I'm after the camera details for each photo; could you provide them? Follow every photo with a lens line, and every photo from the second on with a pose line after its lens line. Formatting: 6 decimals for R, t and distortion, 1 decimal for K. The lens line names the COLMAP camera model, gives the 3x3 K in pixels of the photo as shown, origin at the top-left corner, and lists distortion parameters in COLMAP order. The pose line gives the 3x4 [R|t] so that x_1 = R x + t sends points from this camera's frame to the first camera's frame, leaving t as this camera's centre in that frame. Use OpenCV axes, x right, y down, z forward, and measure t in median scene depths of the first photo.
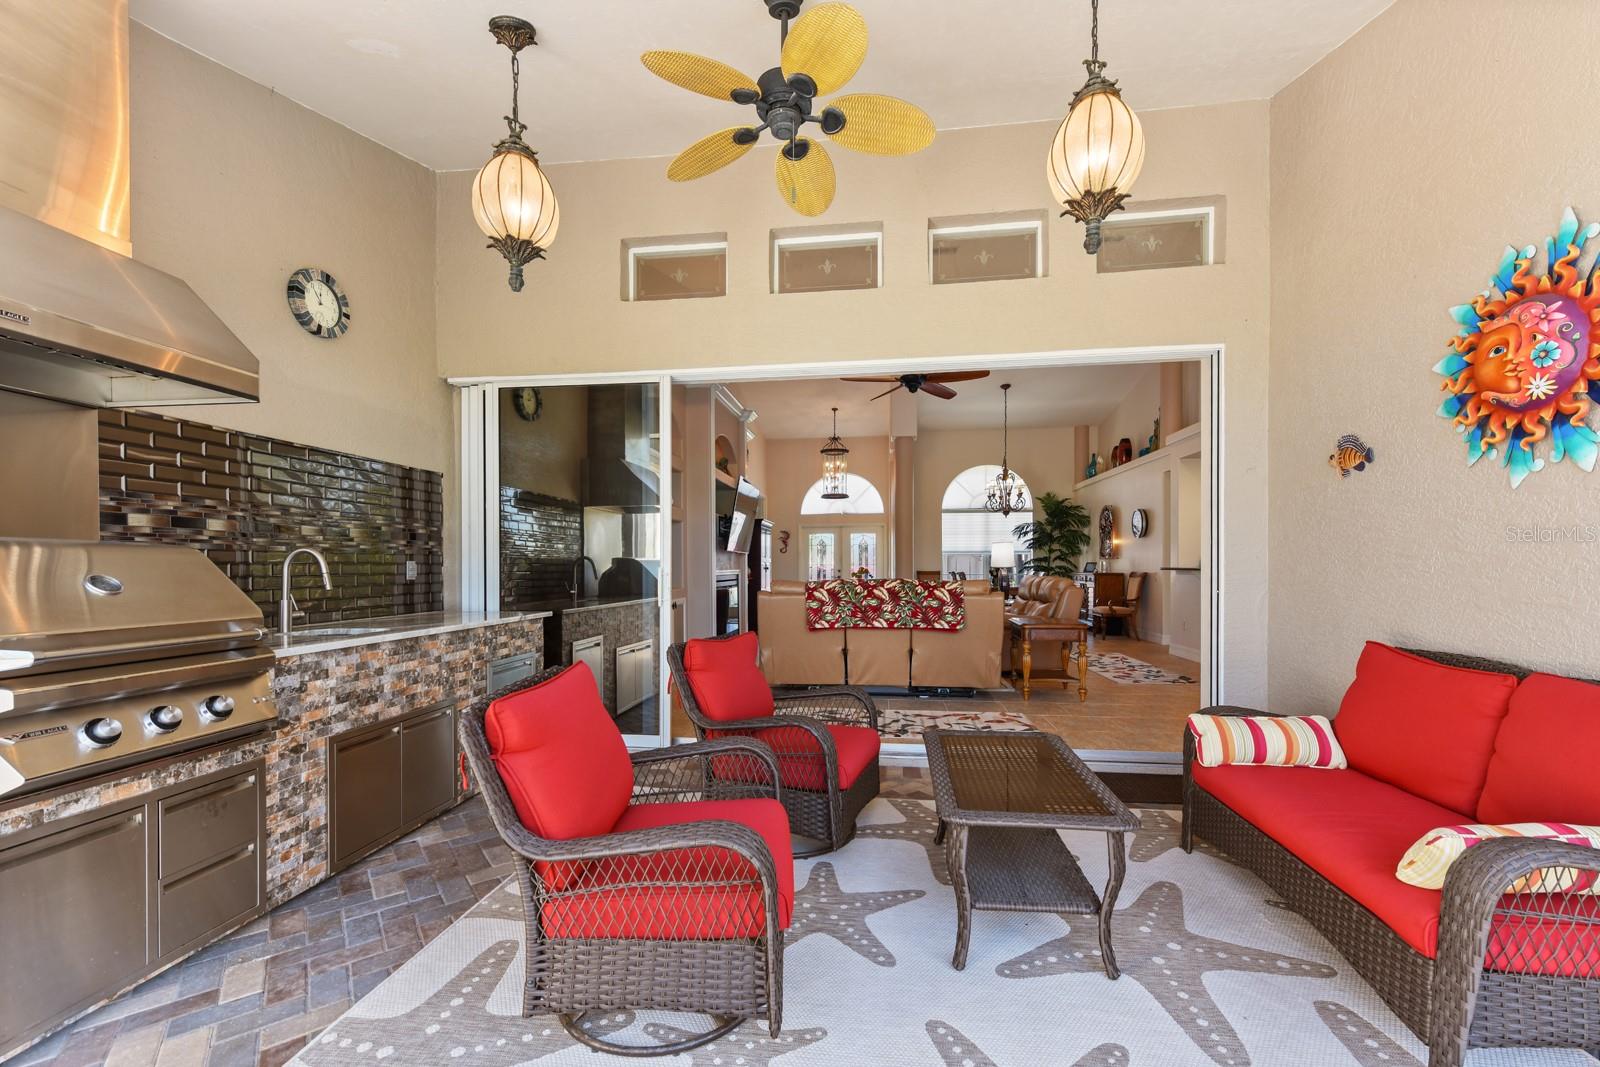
lens RADIAL K [[658.0, 0, 797.2], [0, 658.0, 576.3], [0, 0, 1]] dist [-0.000113, 0.000013]
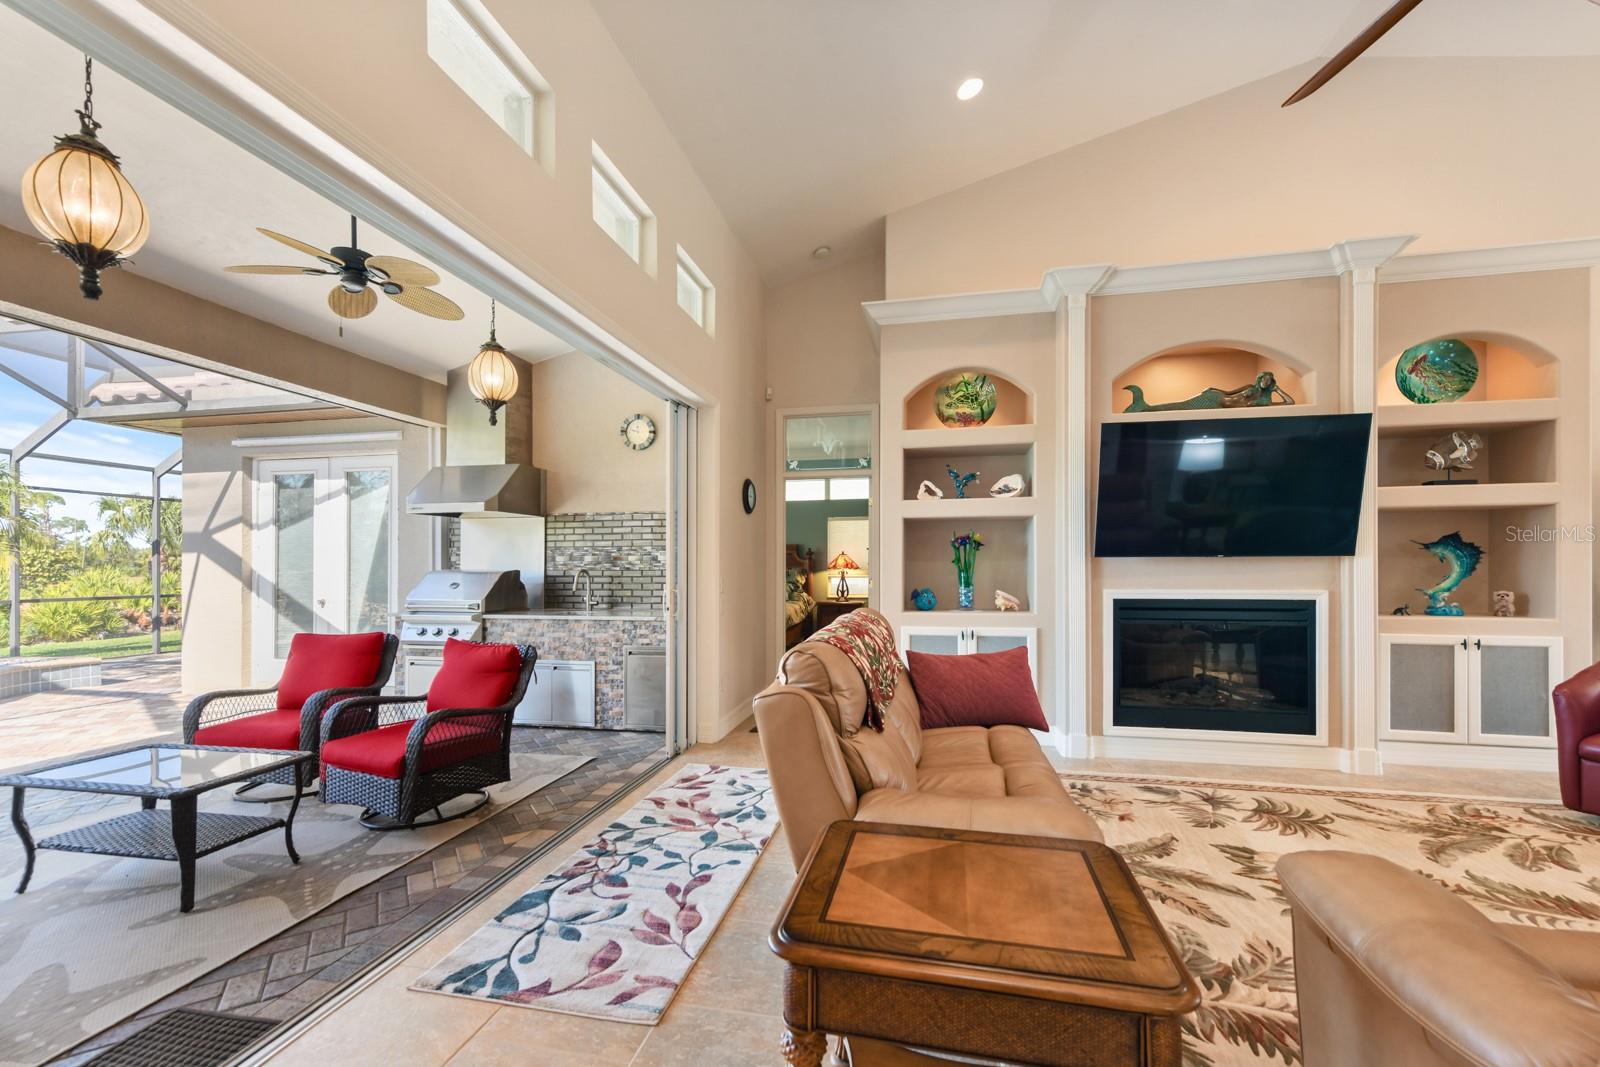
lens RADIAL K [[651.0, 0, 801.1], [0, 651.0, 562.2], [0, 0, 1]] dist [-0.000971, -0.000271]
pose [[-0.087139, -0.002319, -0.996193, 0.902237], [-0.011869, 0.999929, -0.001290, -0.054409], [0.996125, 0.011711, -0.087160, 1.453422]]
